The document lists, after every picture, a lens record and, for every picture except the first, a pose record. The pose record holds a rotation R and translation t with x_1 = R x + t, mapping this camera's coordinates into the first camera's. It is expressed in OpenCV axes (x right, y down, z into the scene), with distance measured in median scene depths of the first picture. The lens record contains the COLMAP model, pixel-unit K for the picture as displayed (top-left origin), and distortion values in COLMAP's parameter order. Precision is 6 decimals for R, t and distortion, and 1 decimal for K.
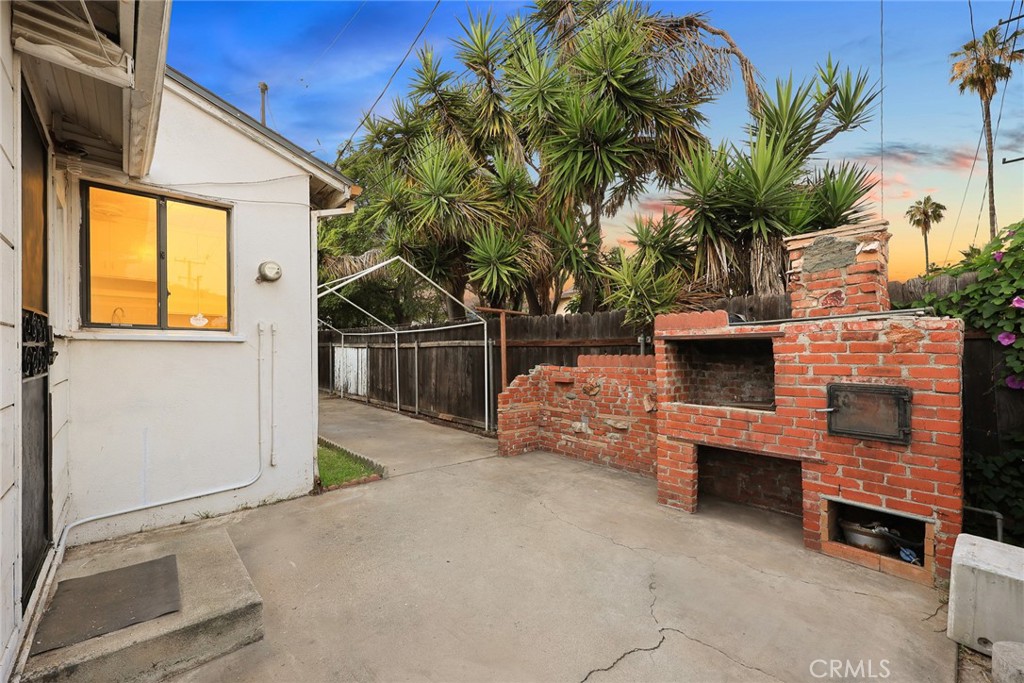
lens RADIAL K [[416.9, 0, 511.3], [0, 416.9, 355.2], [0, 0, 1]] dist [0.000379, -0.000059]
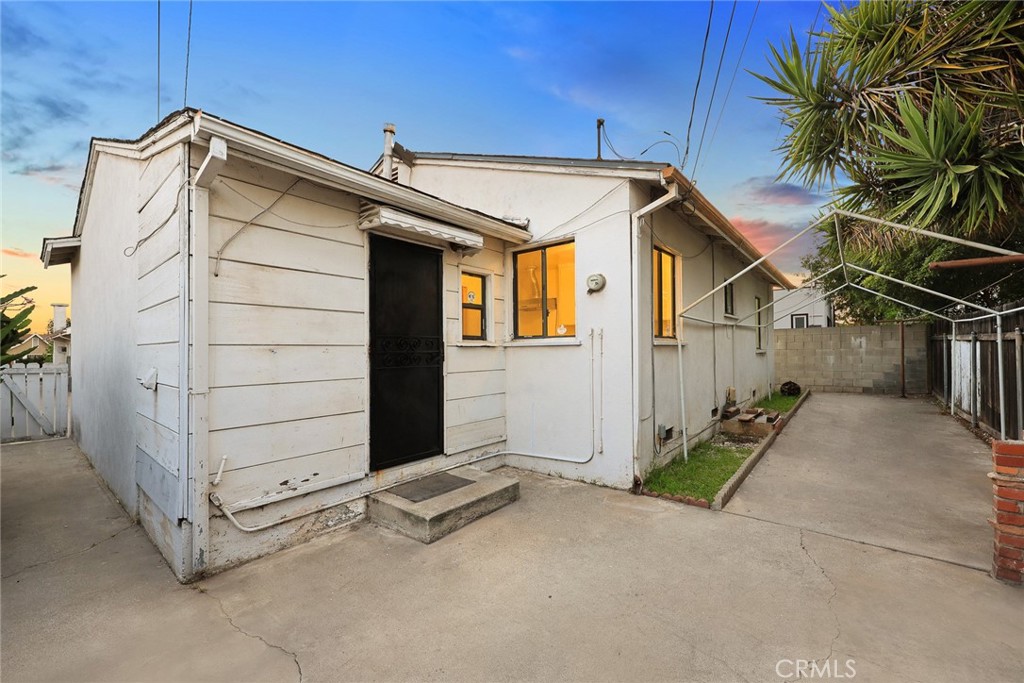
lens RADIAL K [[416.9, 0, 511.3], [0, 416.9, 355.2], [0, 0, 1]] dist [0.000379, -0.000059]
pose [[0.140027, 0.003916, -0.990140, 0.551405], [0.005274, 0.999975, 0.004701, -0.008416], [0.990134, -0.005880, 0.140003, 0.637690]]
